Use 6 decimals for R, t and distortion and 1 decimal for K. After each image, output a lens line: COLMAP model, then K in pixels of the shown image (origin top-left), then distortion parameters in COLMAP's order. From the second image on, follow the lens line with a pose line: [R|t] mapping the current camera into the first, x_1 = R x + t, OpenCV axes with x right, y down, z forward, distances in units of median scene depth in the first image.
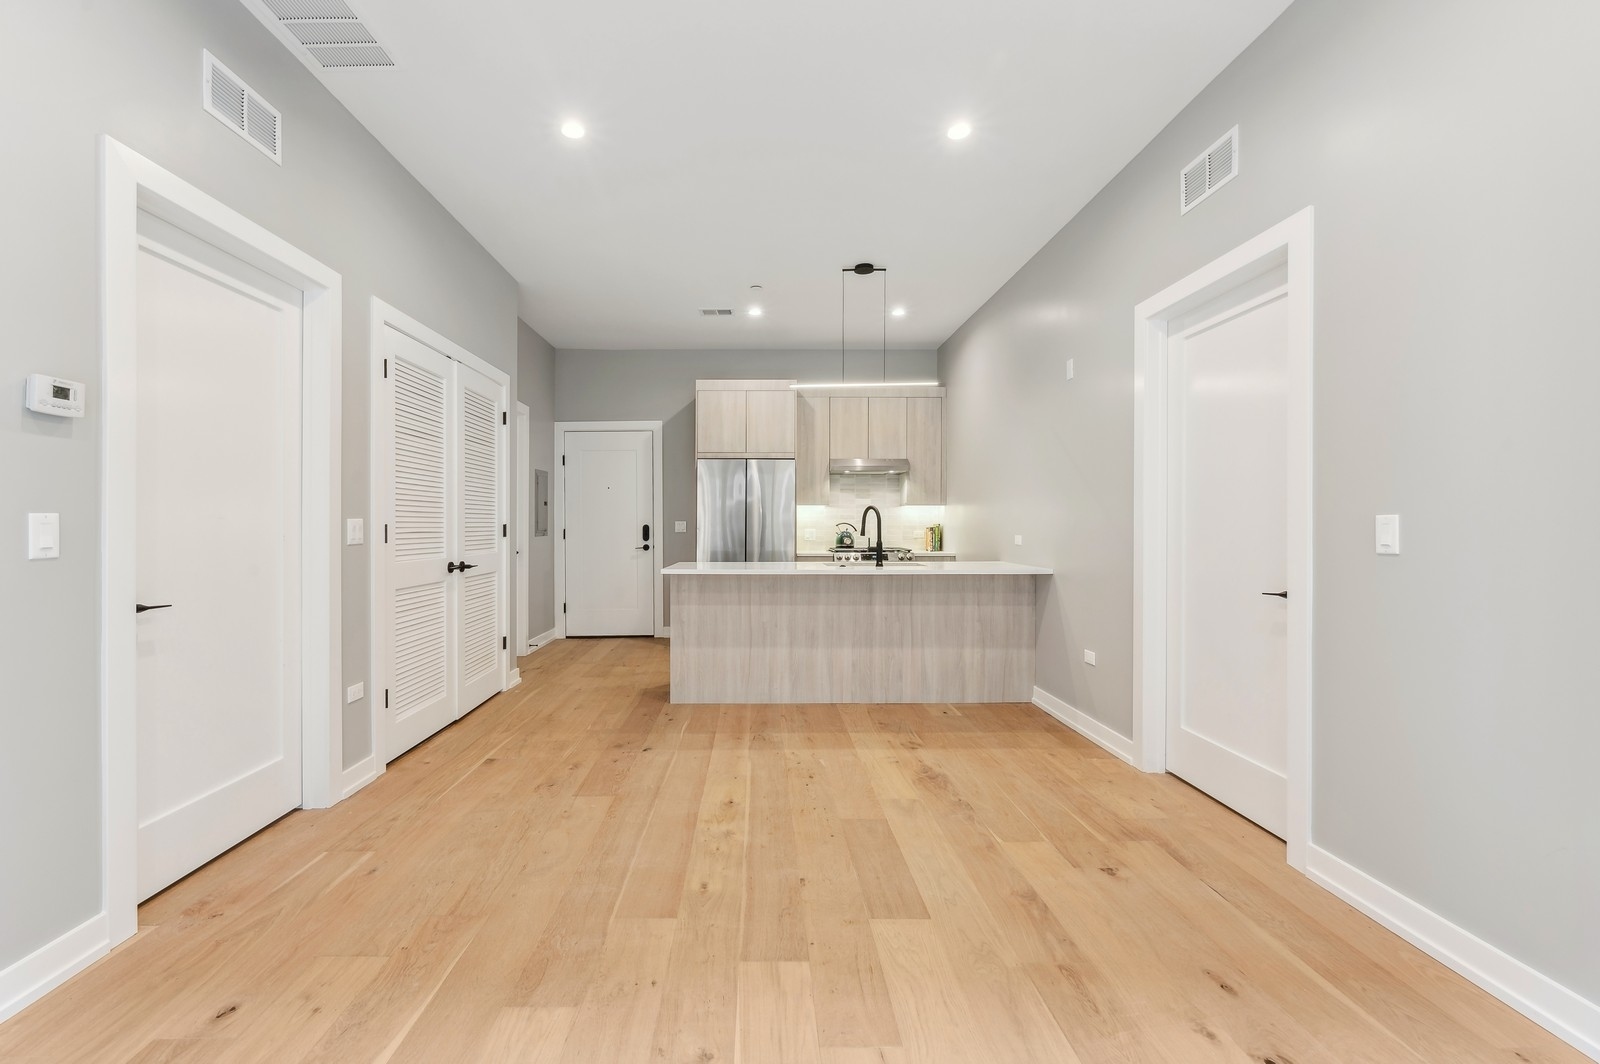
lens RADIAL K [[680.3, 0, 764.4], [0, 680.3, 530.6], [0, 0, 1]] dist [0.000089, -0.000065]
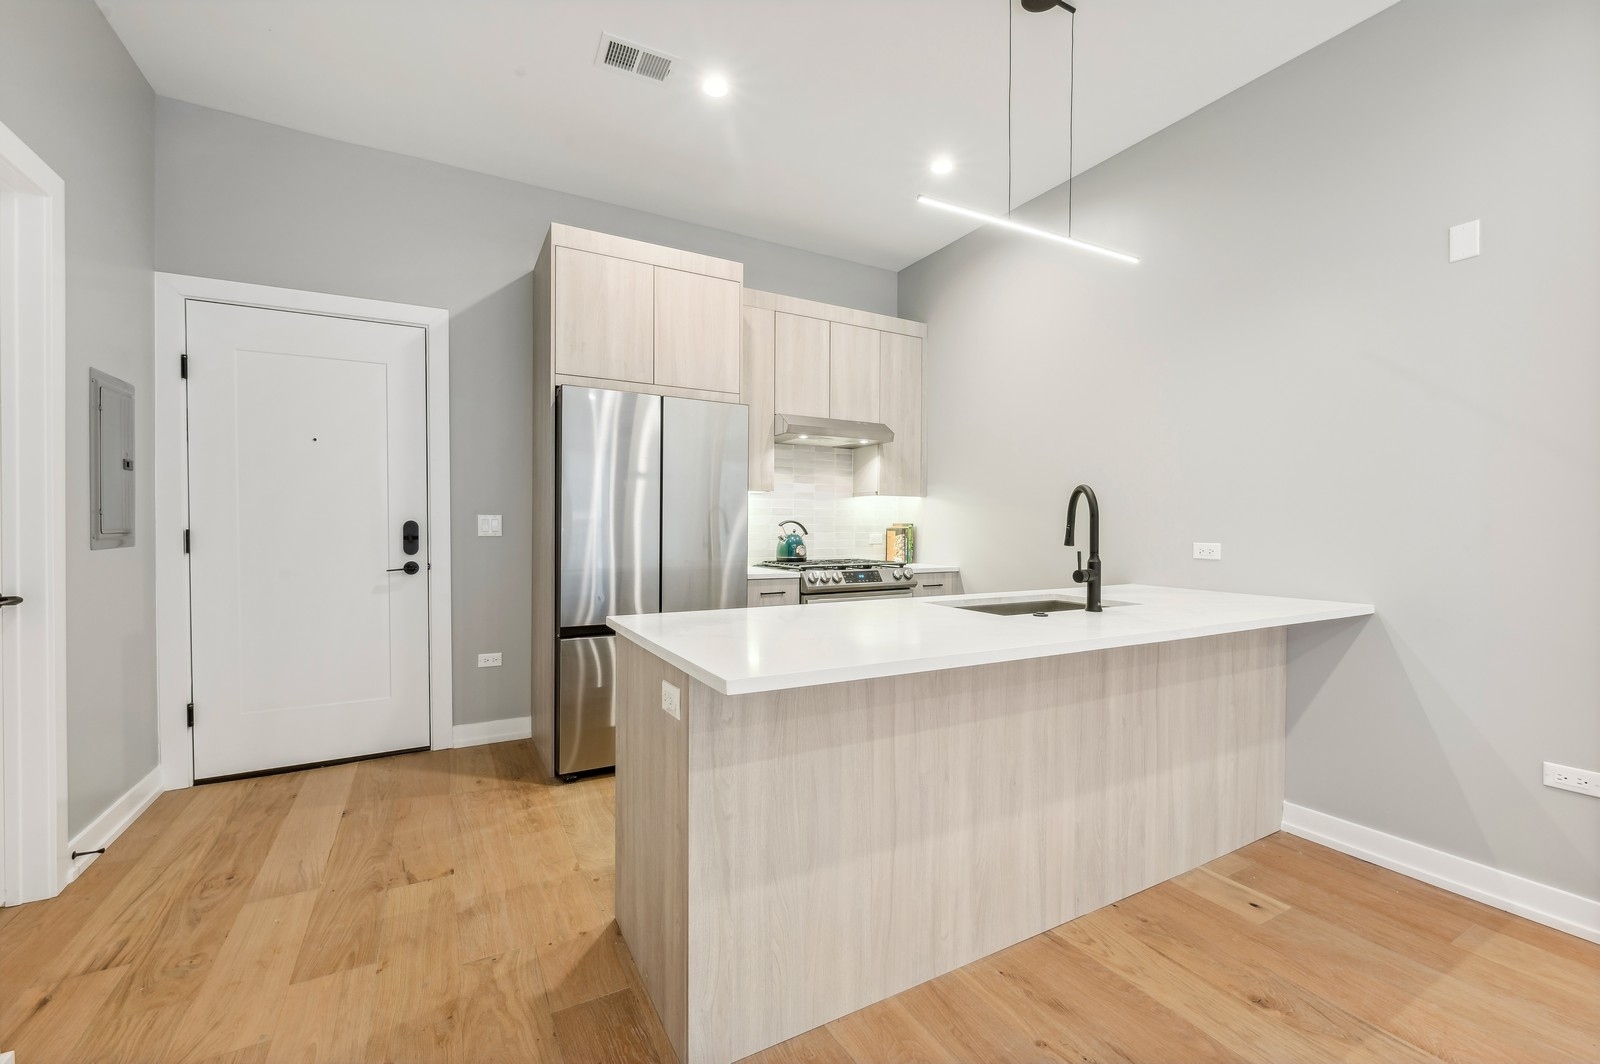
lens RADIAL K [[652.4, 0, 797.4], [0, 652.4, 537.7], [0, 0, 1]] dist [-0.000758, -0.000075]
pose [[0.877234, -0.003623, 0.480050, -0.267396], [-0.001852, 0.999939, 0.010932, -0.004056], [-0.480060, -0.010479, 0.877173, 0.793205]]
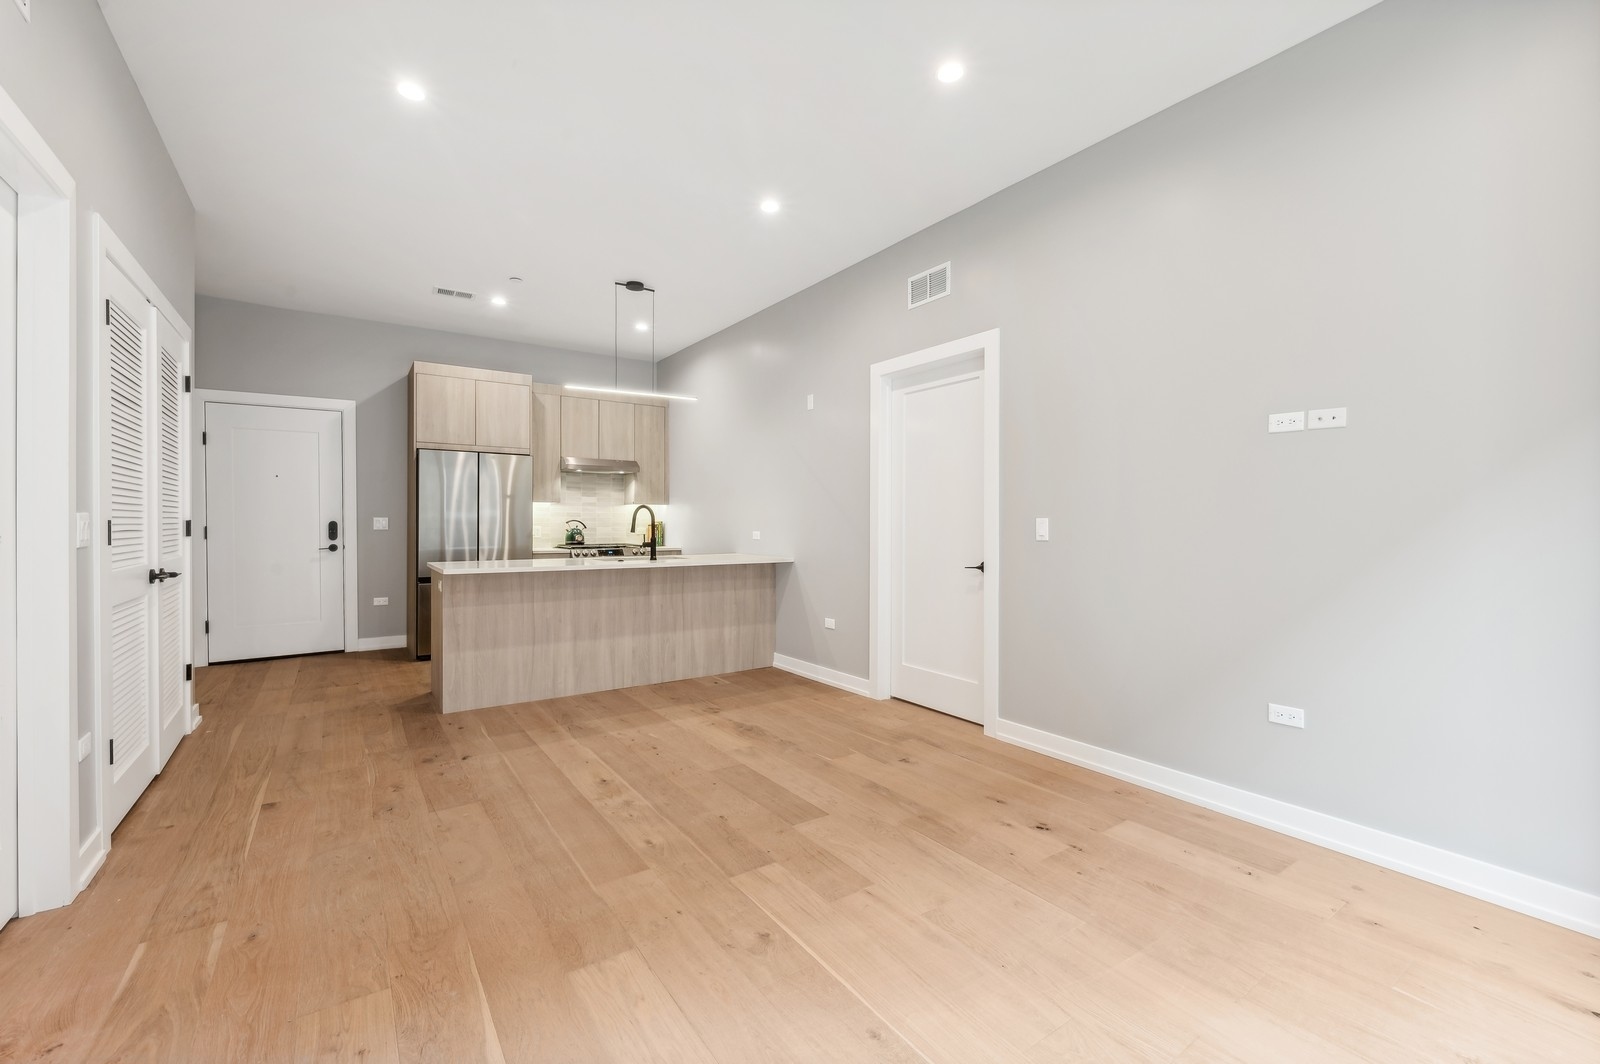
lens RADIAL K [[664.2, 0, 800.0], [0, 664.2, 532.0], [0, 0, 1]] dist [-0.000181, -0.000207]
pose [[0.825619, -0.005023, 0.564206, -0.275508], [0.001224, 0.999974, 0.007111, -0.000425], [-0.564227, -0.005181, 0.825603, -0.027646]]
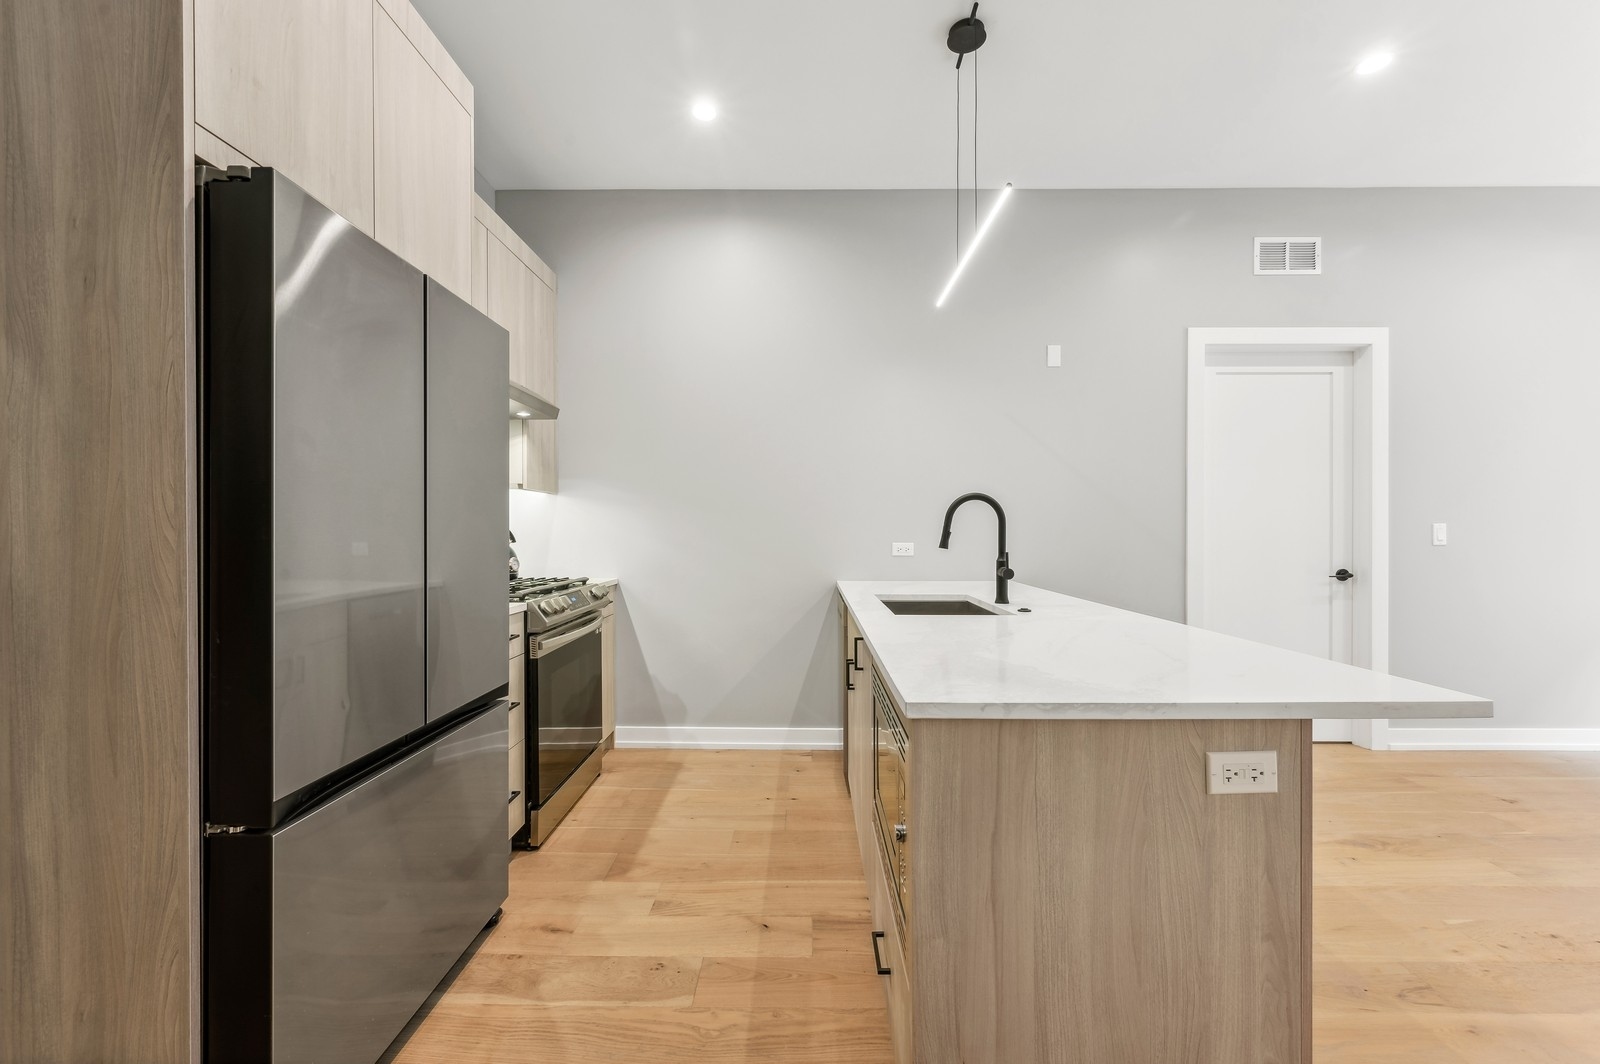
lens RADIAL K [[652.4, 0, 797.4], [0, 652.4, 537.7], [0, 0, 1]] dist [-0.000758, -0.000075]
pose [[0.021115, -0.009014, 0.999736, -0.419643], [0.009044, 0.999920, 0.008825, -0.007660], [-0.999736, 0.008855, 0.021195, 1.316491]]
